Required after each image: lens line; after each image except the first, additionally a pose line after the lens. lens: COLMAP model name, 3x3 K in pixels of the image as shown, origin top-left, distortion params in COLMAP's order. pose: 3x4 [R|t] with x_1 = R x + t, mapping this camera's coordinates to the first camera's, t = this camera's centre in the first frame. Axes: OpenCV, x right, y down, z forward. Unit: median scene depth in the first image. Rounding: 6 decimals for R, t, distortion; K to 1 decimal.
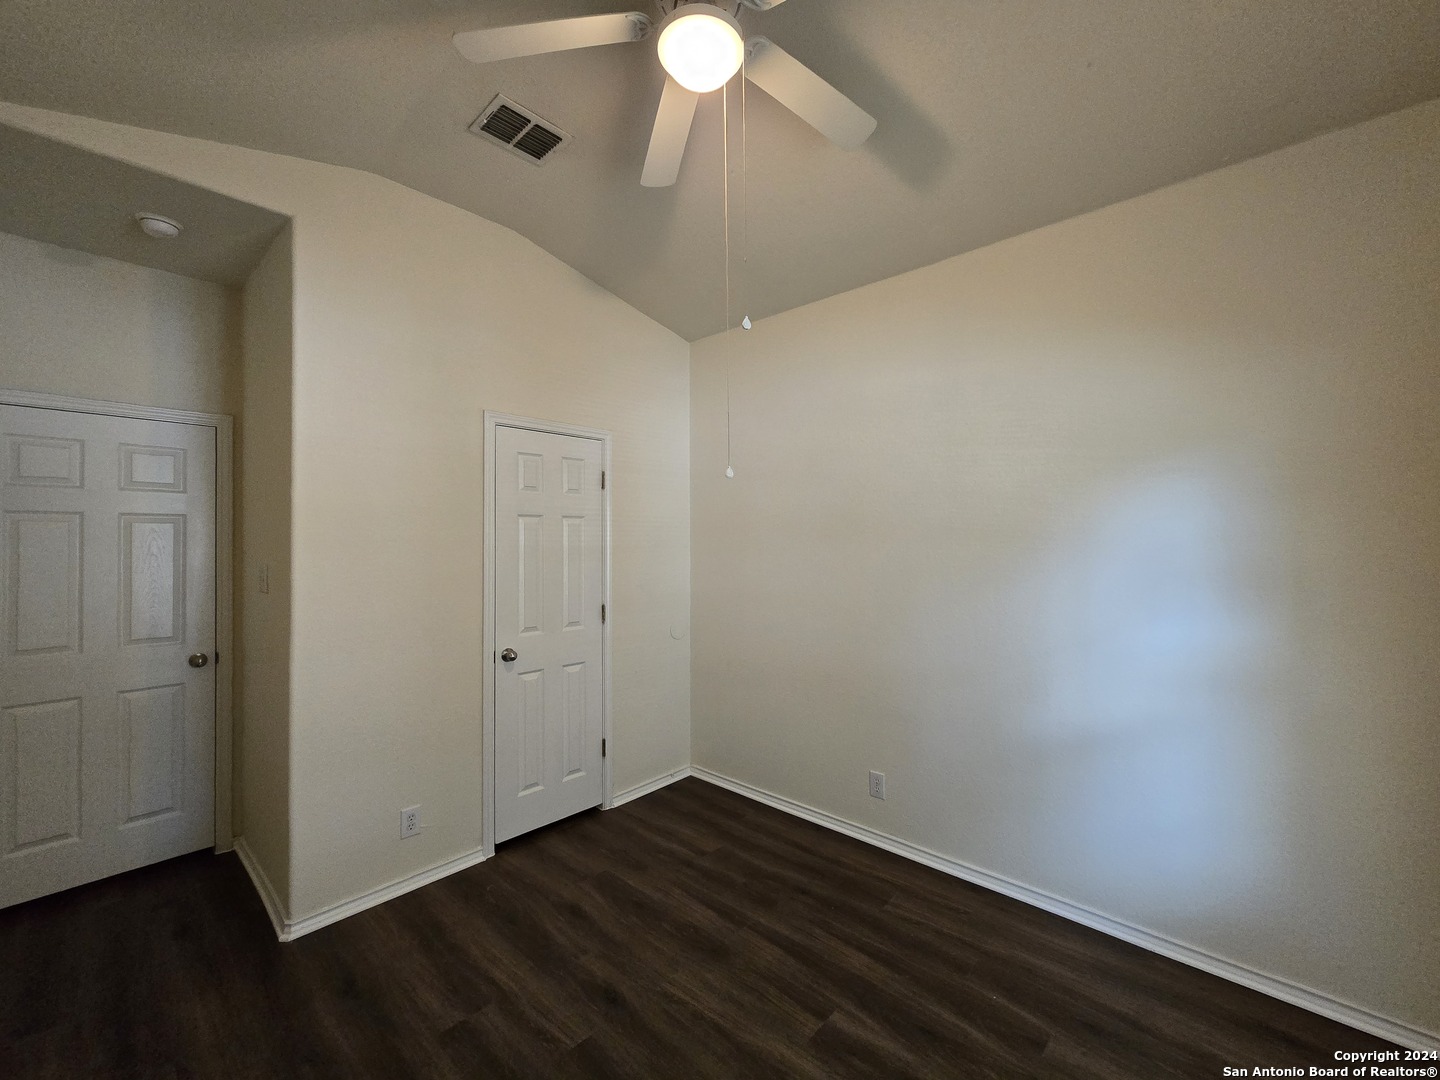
lens RADIAL K [[597.2, 0, 731.4], [0, 597.2, 535.7], [0, 0, 1]] dist [0.002594, 0.000678]
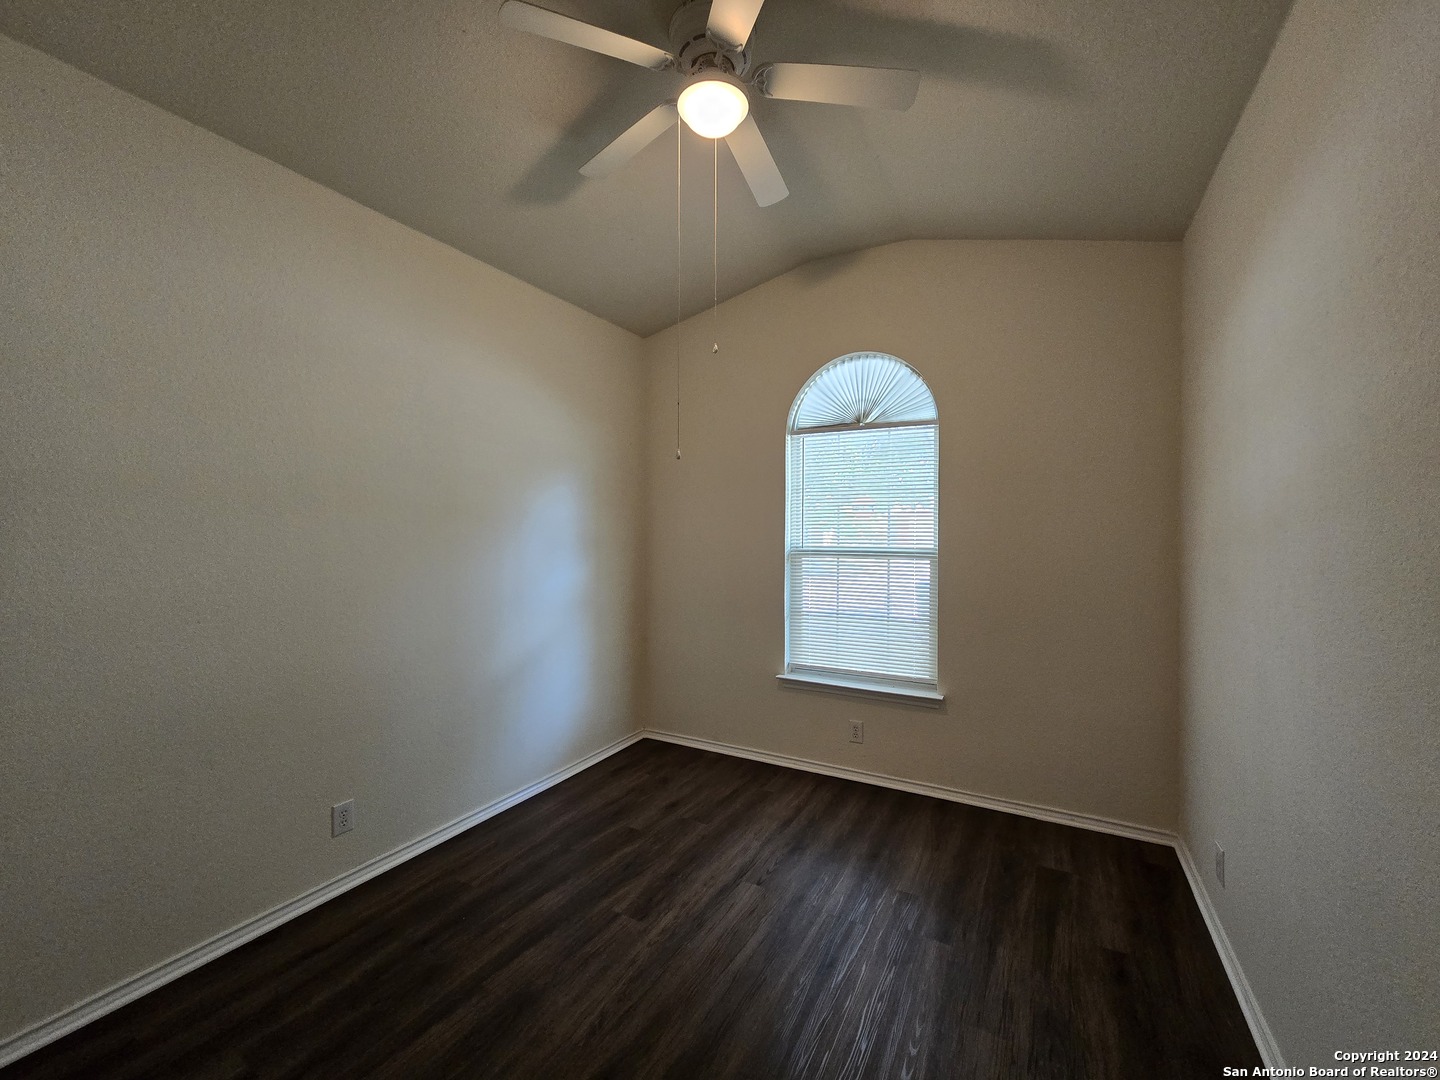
lens RADIAL K [[590.2, 0, 732.3], [0, 590.2, 535.5], [0, 0, 1]] dist [0.000825, 0.000157]
pose [[-0.233275, -0.013575, 0.972316, -0.895626], [-0.012041, 0.999866, 0.011071, 0.017685], [-0.972336, -0.009125, -0.233407, 0.904976]]
